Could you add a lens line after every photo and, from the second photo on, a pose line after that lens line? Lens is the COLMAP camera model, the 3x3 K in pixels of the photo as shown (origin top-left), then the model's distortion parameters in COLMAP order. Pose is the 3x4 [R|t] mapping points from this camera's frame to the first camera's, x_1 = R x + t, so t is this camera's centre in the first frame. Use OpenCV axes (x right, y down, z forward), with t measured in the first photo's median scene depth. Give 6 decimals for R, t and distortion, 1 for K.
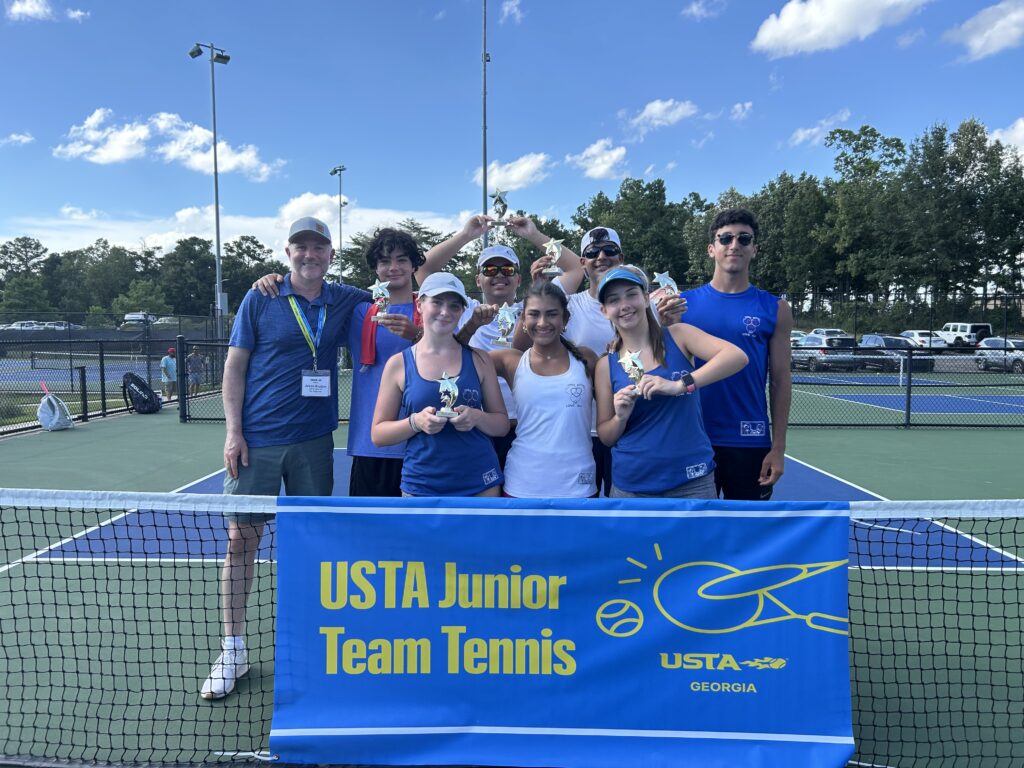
lens RADIAL K [[772.2, 0, 512.0], [0, 772.2, 384.0], [0, 0, 1]] dist [0.005006, -0.003980]
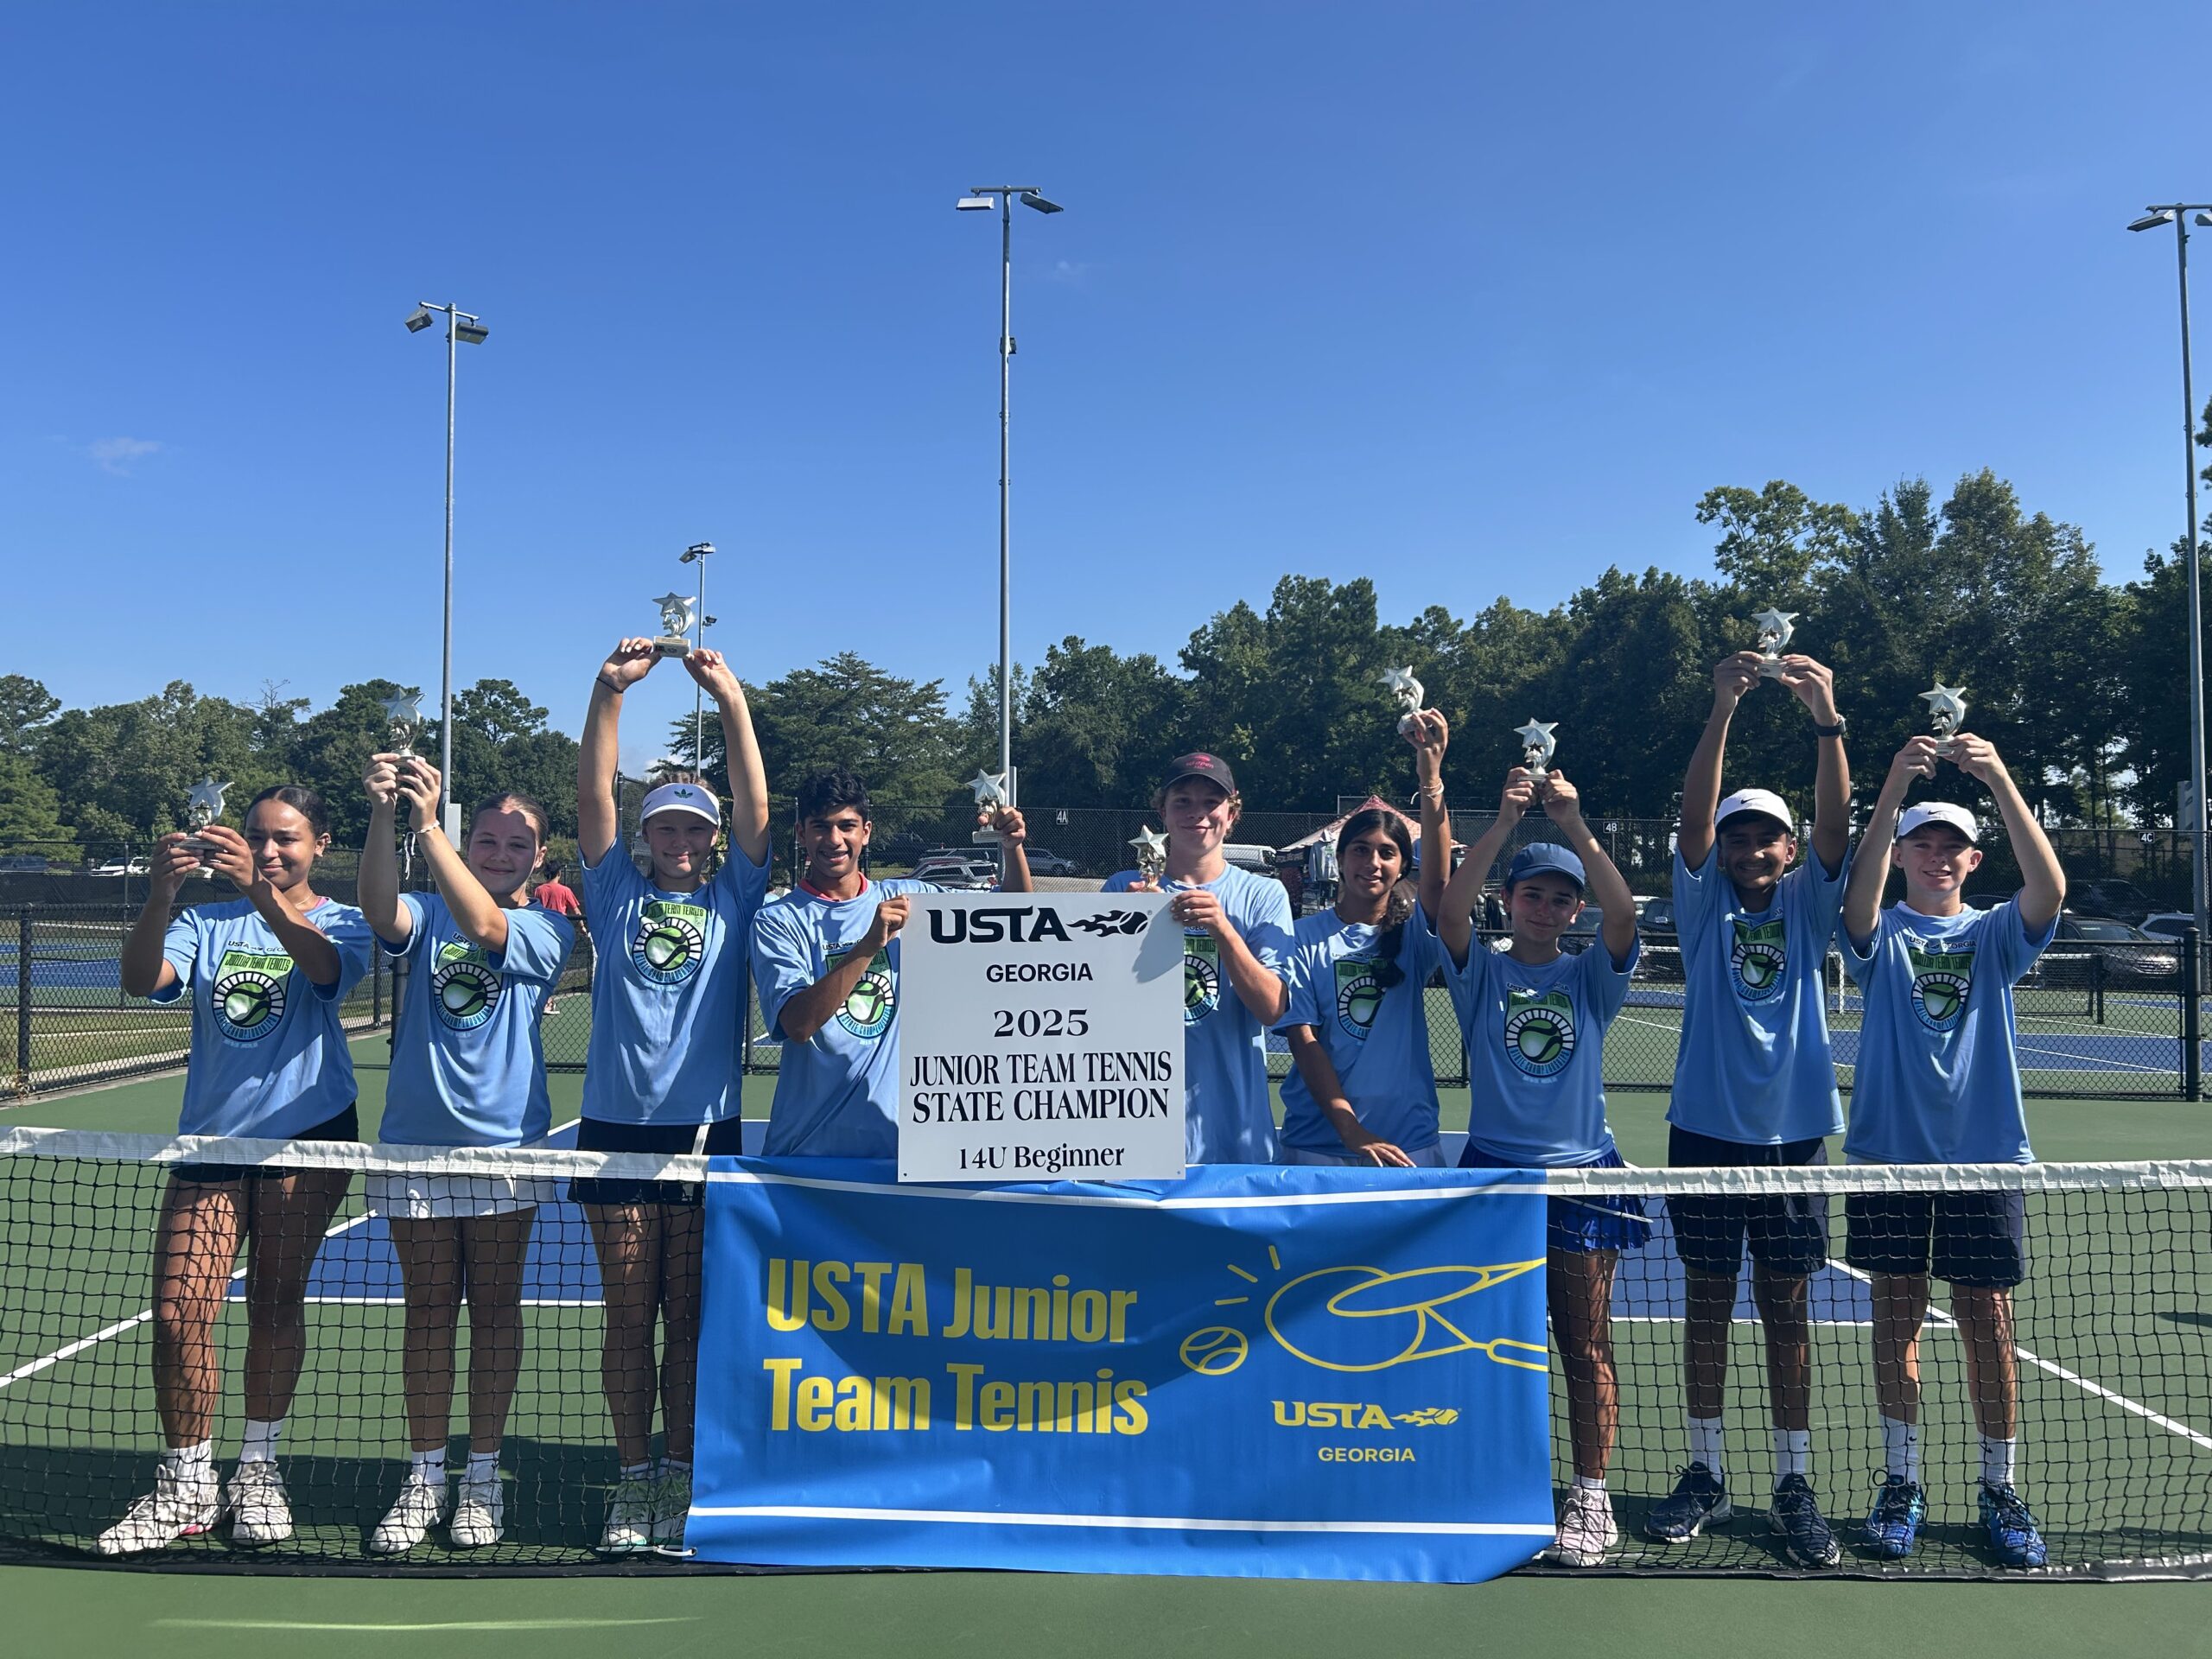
lens RADIAL K [[1668.1, 0, 1106.0], [0, 1668.1, 829.5], [0, 0, 1]] dist [0.005006, -0.003980]
pose [[0.999392, 0.013861, 0.031986, -0.006272], [-0.010476, 0.994558, -0.103659, 0.006320], [-0.033249, 0.103261, 0.994098, -0.482494]]
